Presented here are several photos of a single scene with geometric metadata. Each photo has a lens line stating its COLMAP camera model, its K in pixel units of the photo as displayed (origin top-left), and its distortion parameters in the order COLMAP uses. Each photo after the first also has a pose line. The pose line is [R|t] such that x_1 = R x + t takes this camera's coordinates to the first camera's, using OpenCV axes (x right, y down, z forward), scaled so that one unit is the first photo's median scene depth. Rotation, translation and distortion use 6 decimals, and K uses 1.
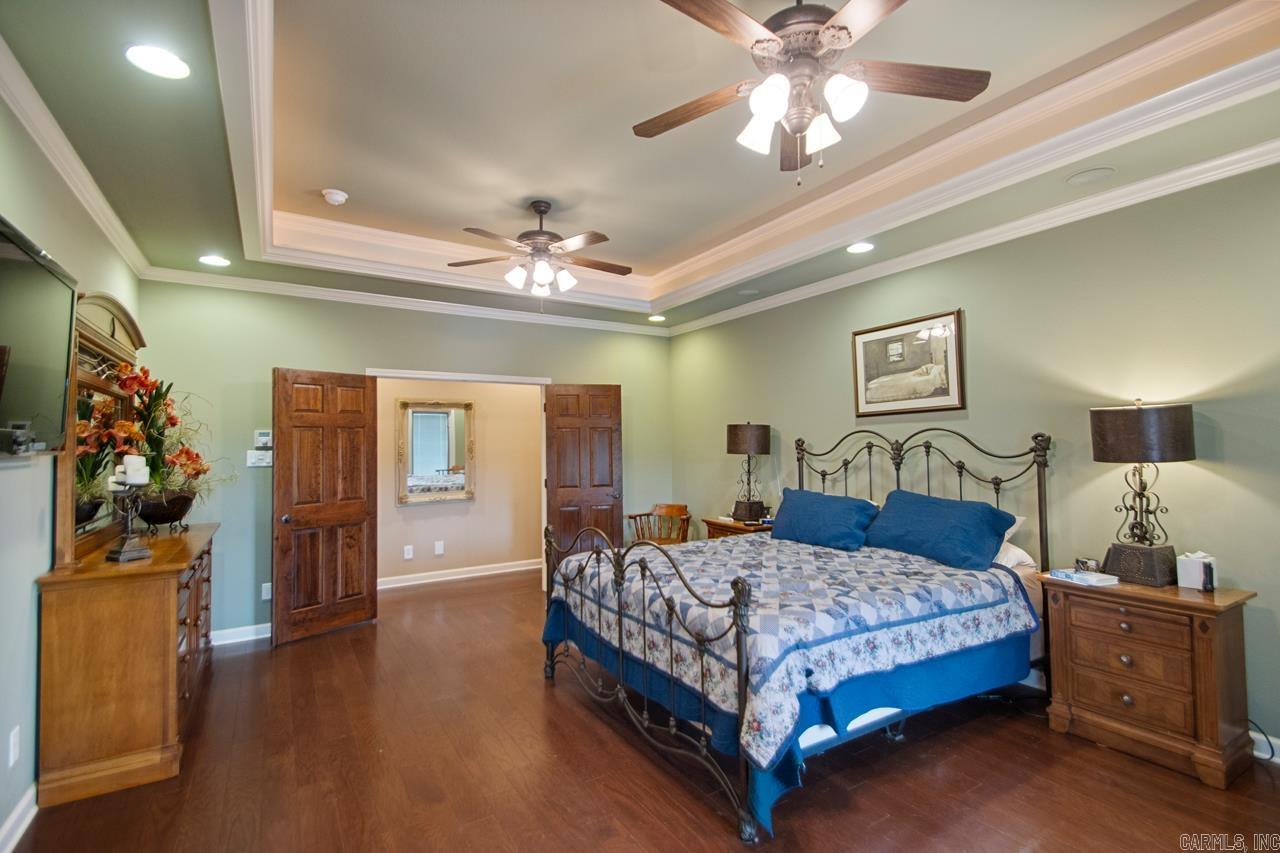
lens RADIAL K [[587.2, 0, 639.6], [0, 587.2, 431.6], [0, 0, 1]] dist [0.019246, -0.008194]
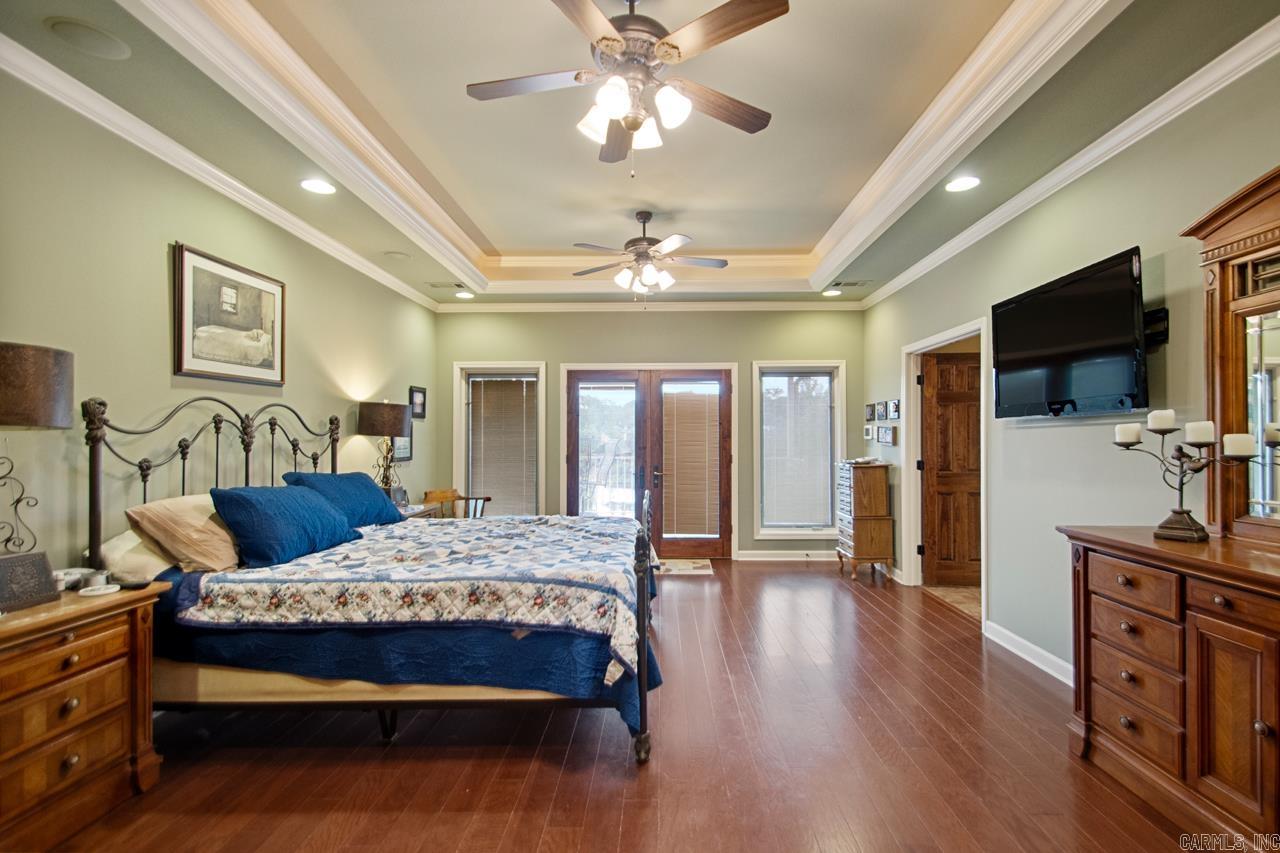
lens RADIAL K [[587.2, 0, 642.5], [0, 587.2, 430.7], [0, 0, 1]] dist [0.019246, -0.008194]
pose [[-0.833450, 0.008387, 0.552531, -0.452187], [-0.015144, 0.999163, -0.038010, 0.058449], [-0.552387, -0.040046, -0.832625, 1.364100]]
